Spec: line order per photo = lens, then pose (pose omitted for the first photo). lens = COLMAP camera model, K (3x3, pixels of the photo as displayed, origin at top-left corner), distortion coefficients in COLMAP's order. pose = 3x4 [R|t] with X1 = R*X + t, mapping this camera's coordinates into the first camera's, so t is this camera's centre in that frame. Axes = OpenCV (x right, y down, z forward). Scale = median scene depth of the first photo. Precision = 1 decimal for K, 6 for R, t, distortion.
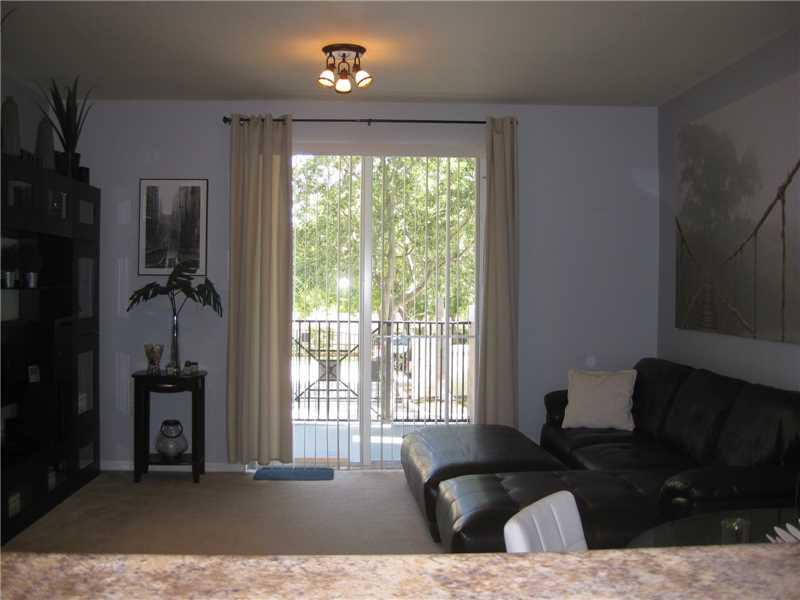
lens RADIAL K [[869.7, 0, 401.0], [0, 869.7, 297.7], [0, 0, 1]] dist [-0.141608, 0.000000]
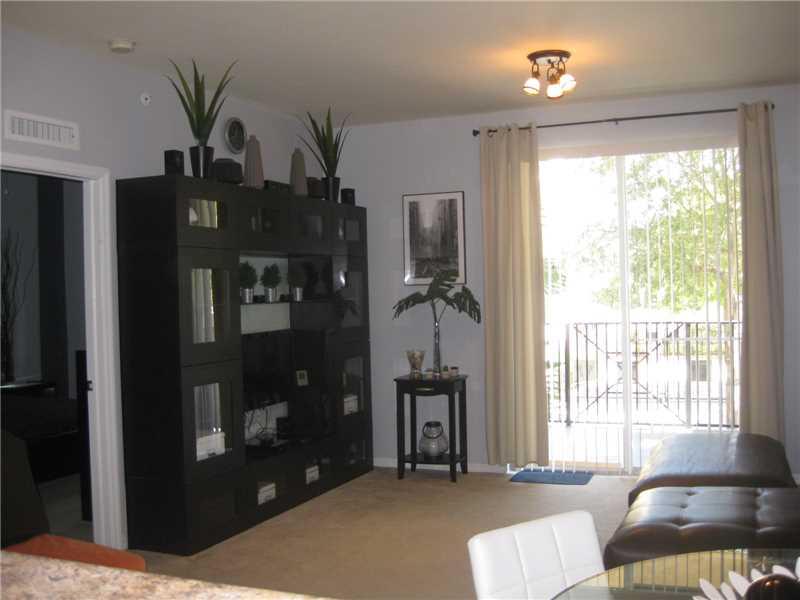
lens RADIAL K [[869.7, 0, 402.7], [0, 869.7, 305.0], [0, 0, 1]] dist [-0.141608, 0.000000]
pose [[0.905037, -0.025667, -0.424559, 0.154844], [0.029553, 0.999560, 0.002569, -0.004957], [0.424306, -0.014872, 0.905397, 0.017495]]
